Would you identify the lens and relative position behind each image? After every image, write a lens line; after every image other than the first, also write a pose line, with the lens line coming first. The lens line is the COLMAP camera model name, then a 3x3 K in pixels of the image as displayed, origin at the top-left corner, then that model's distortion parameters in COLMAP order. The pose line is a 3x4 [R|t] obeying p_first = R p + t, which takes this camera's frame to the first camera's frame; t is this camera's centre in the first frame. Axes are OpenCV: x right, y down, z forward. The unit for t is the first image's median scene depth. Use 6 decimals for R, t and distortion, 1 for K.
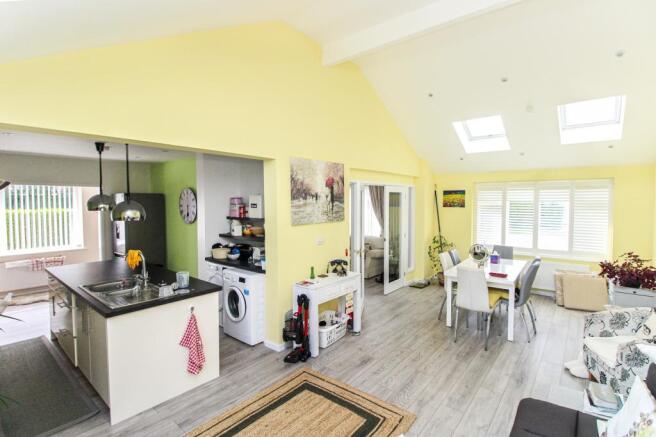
lens RADIAL K [[313.9, 0, 332.7], [0, 313.9, 213.5], [0, 0, 1]] dist [-0.003398, -0.000598]
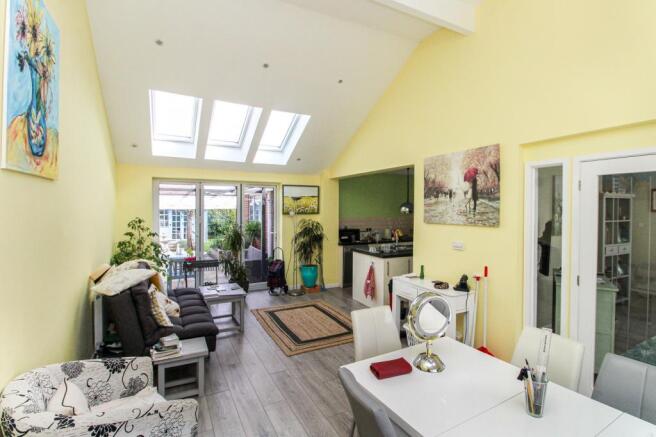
lens RADIAL K [[313.9, 0, 330.9], [0, 313.9, 214.4], [0, 0, 1]] dist [-0.003398, -0.000598]
pose [[-0.394871, 0.013975, -0.918630, 0.892274], [-0.050192, 0.998063, 0.036759, -0.011893], [0.917365, 0.060623, -0.393405, 1.039933]]
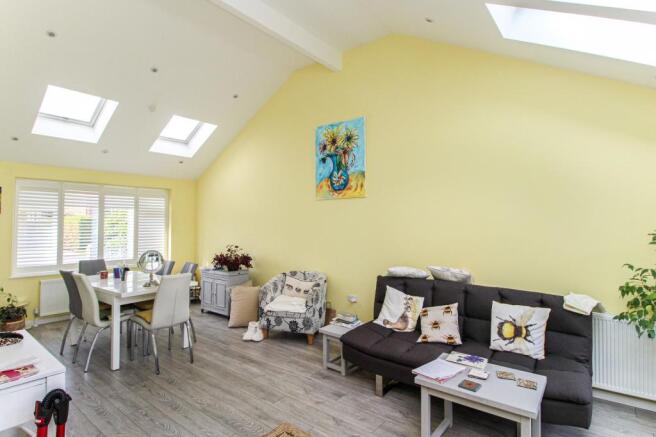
lens RADIAL K [[346.2, 0, 329.2], [0, 346.2, 219.8], [0, 0, 1]] dist [-0.004459, -0.000929]
pose [[-0.009643, 0.013963, 0.999856, -0.456850], [0.046838, 0.998811, -0.013497, 0.053602], [-0.998856, 0.046701, -0.010285, 0.536730]]
